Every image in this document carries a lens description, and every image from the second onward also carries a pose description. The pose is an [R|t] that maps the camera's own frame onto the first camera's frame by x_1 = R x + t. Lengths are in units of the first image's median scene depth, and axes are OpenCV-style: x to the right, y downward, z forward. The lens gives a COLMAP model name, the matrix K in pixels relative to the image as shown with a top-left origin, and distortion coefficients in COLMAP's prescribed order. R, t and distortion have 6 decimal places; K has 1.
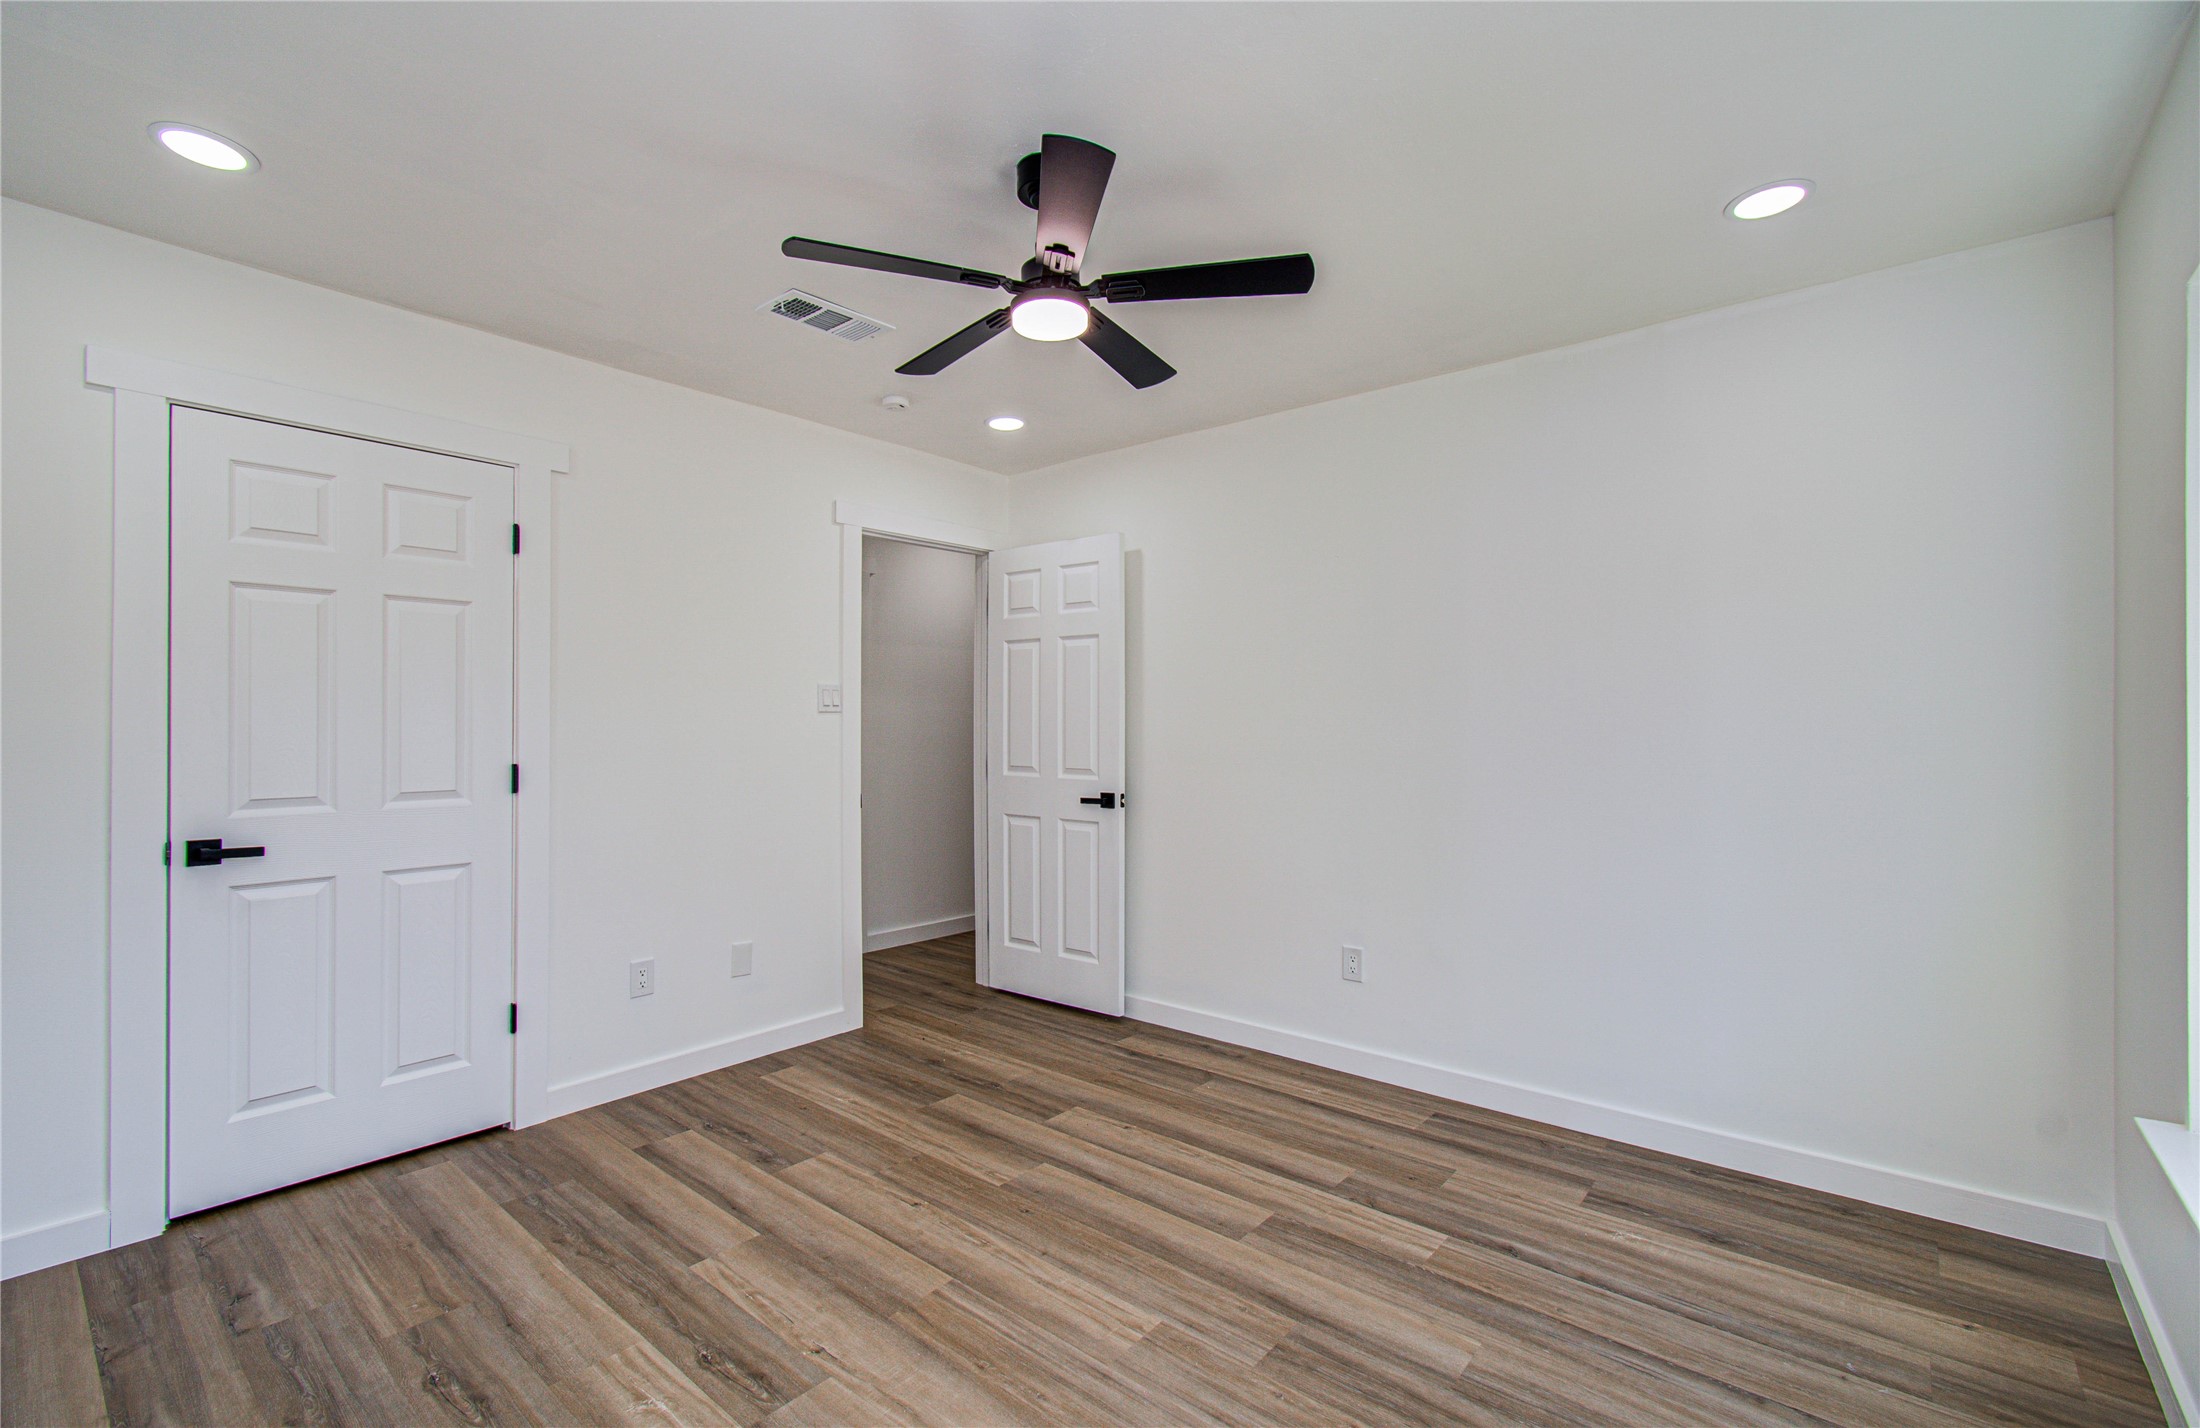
lens RADIAL K [[970.8, 0, 1093.2], [0, 970.8, 714.1], [0, 0, 1]] dist [-0.021521, 0.012241]
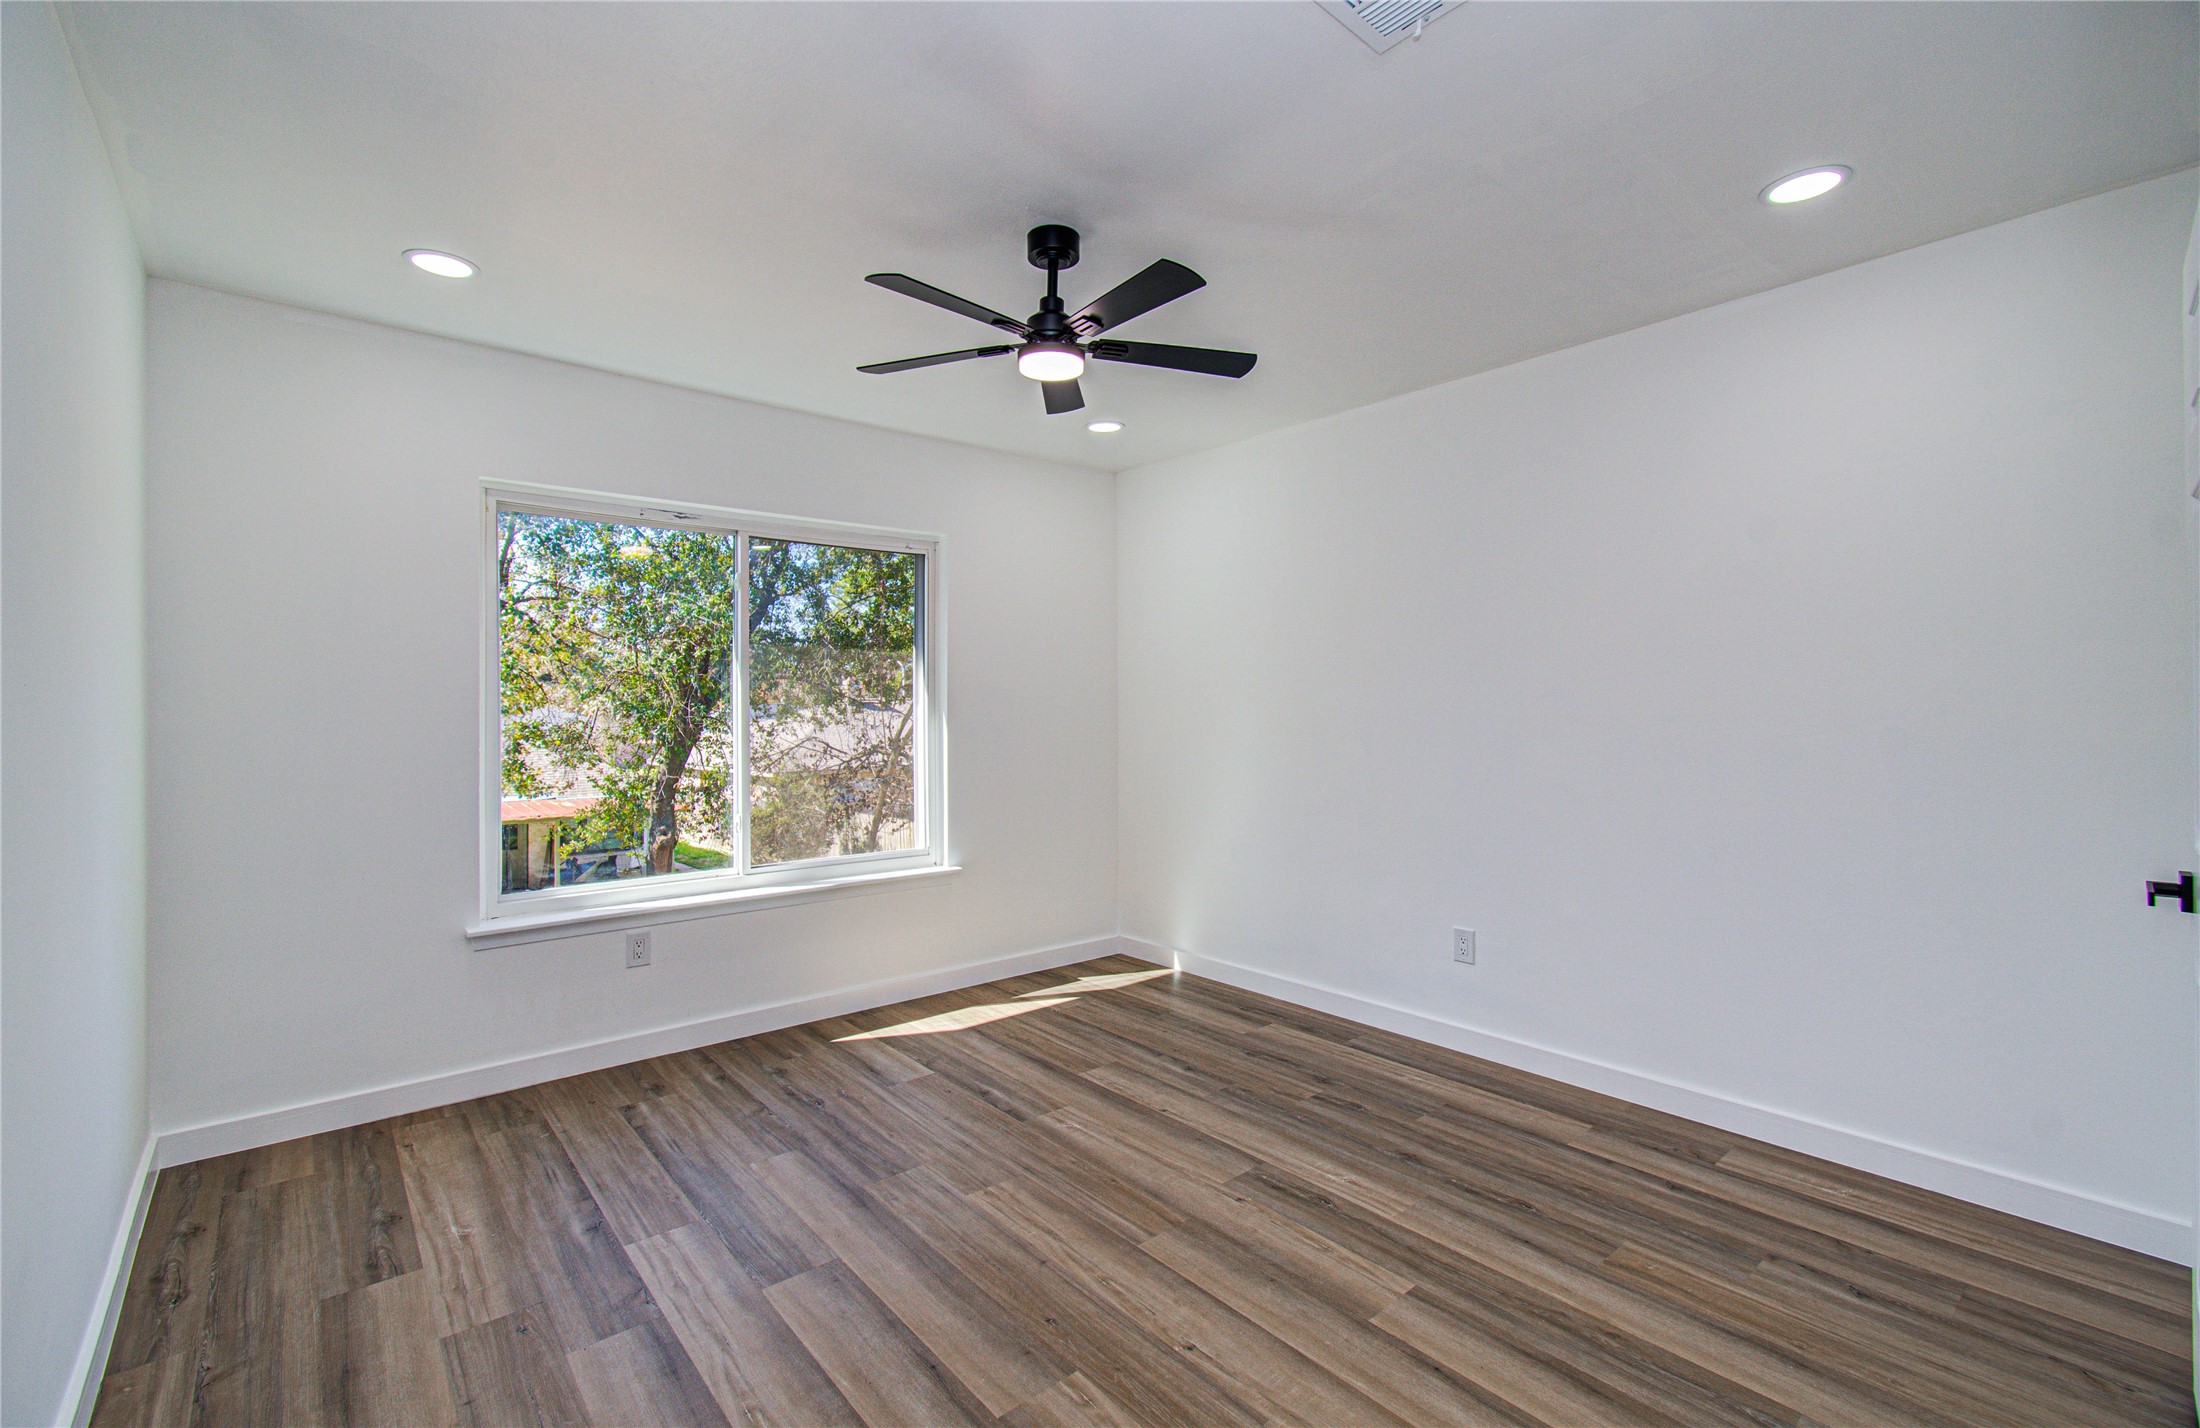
lens RADIAL K [[970.8, 0, 1093.2], [0, 970.8, 714.1], [0, 0, 1]] dist [-0.021521, 0.012241]
pose [[-0.986324, 0.000523, 0.164820, -0.263730], [0.000783, 0.999999, 0.001508, 0.012968], [-0.164819, 0.001616, -0.986322, 1.979593]]
